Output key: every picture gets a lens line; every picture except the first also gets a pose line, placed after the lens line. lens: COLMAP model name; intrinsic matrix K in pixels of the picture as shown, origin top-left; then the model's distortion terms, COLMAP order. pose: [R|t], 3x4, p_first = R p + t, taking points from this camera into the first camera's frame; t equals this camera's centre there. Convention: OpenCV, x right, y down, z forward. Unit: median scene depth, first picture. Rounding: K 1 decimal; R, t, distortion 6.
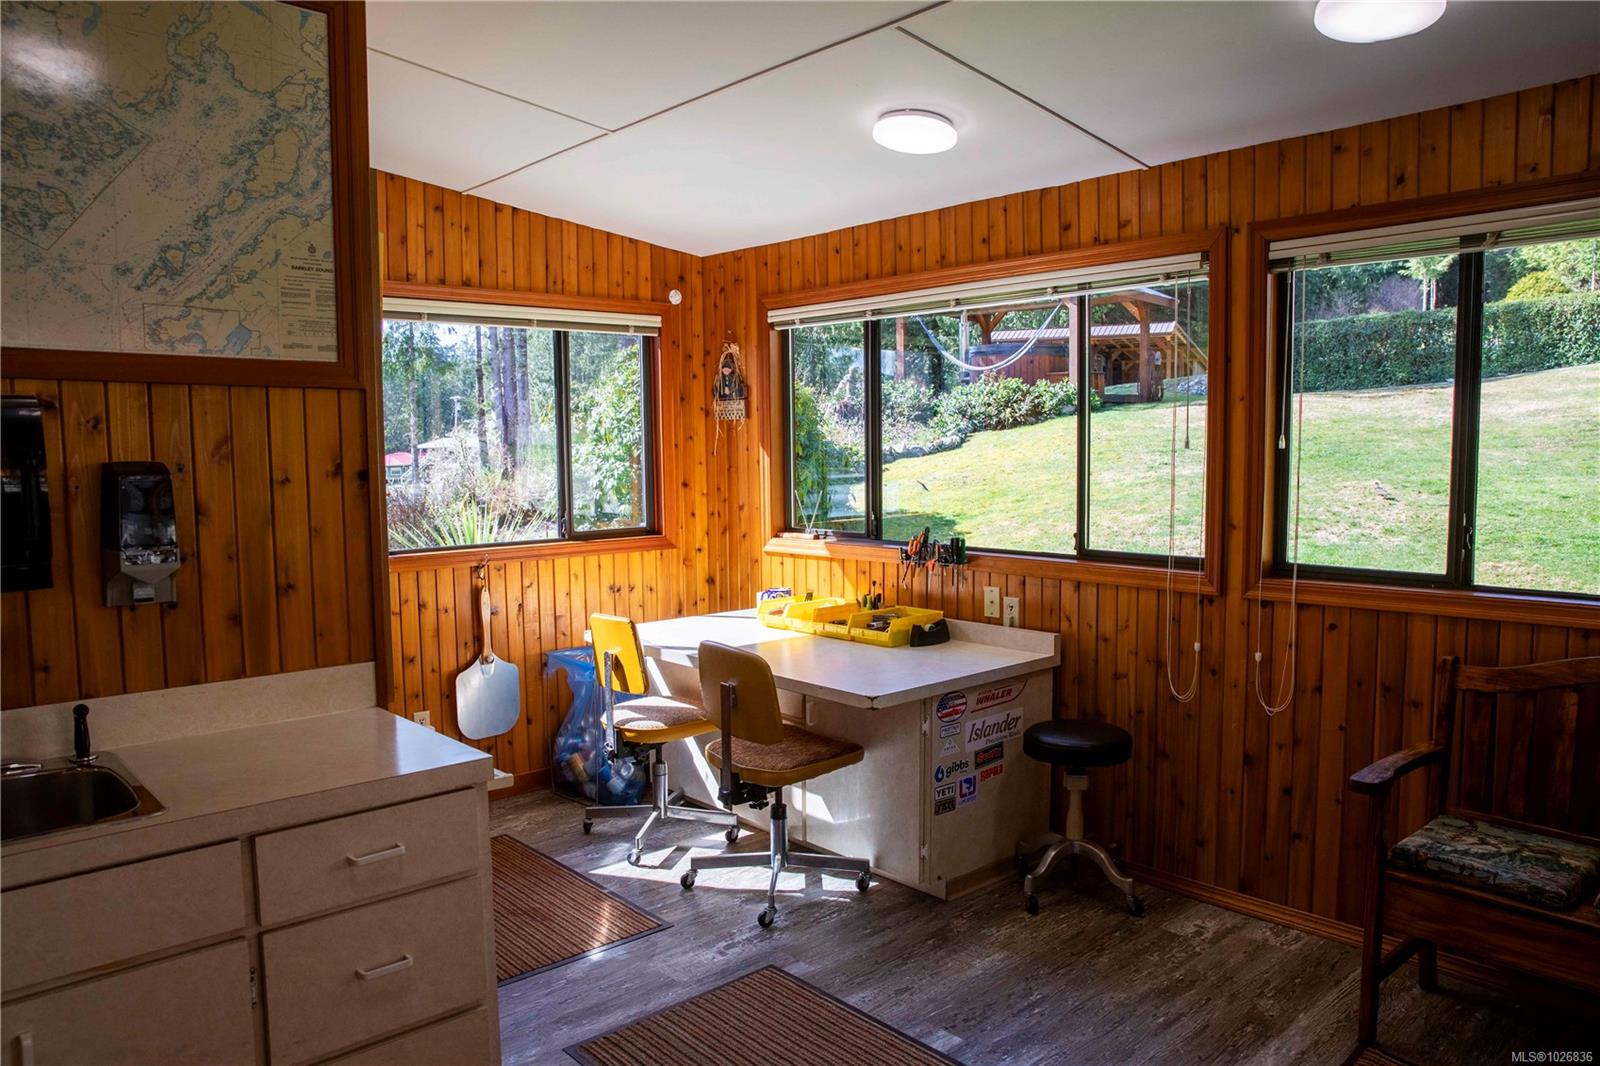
lens RADIAL K [[1106.6, 0, 807.1], [0, 1106.6, 539.6], [0, 0, 1]] dist [-0.106071, 0.087453]
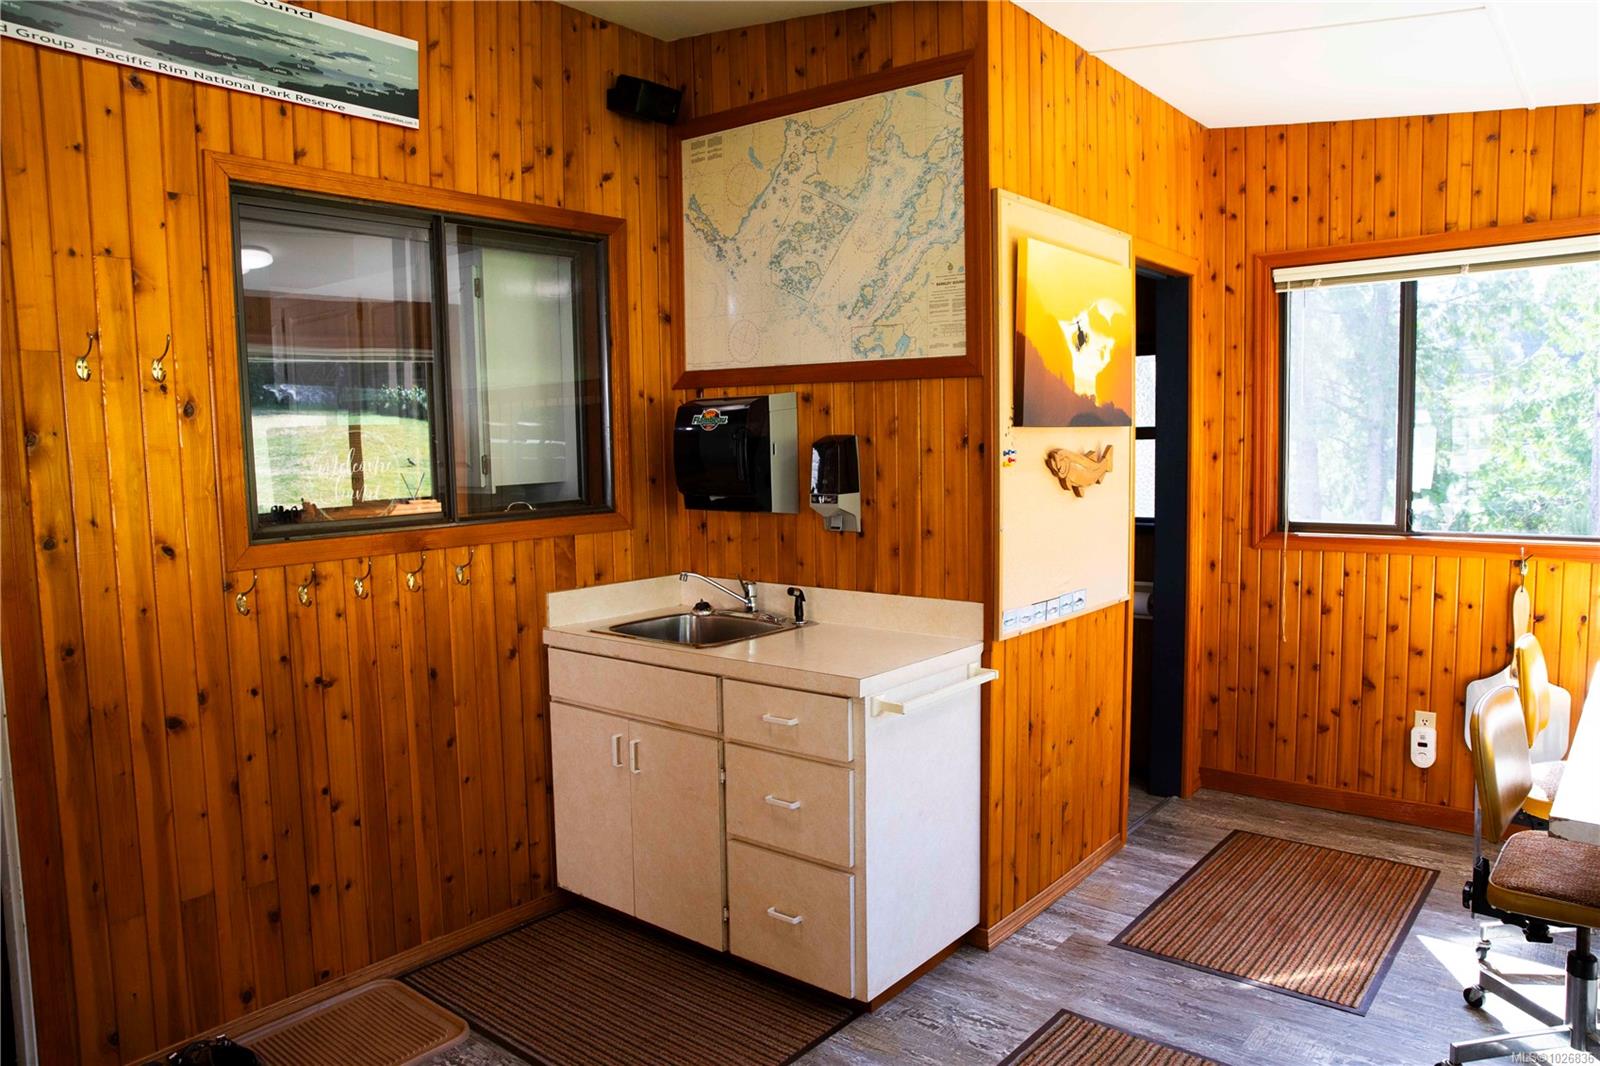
lens RADIAL K [[1106.6, 0, 807.1], [0, 1106.6, 539.6], [0, 0, 1]] dist [-0.106071, 0.087453]
pose [[0.153973, 0.101251, -0.982874, 0.800318], [-0.066716, 0.993531, 0.091897, -0.059613], [0.985820, 0.051424, 0.159732, 0.644788]]
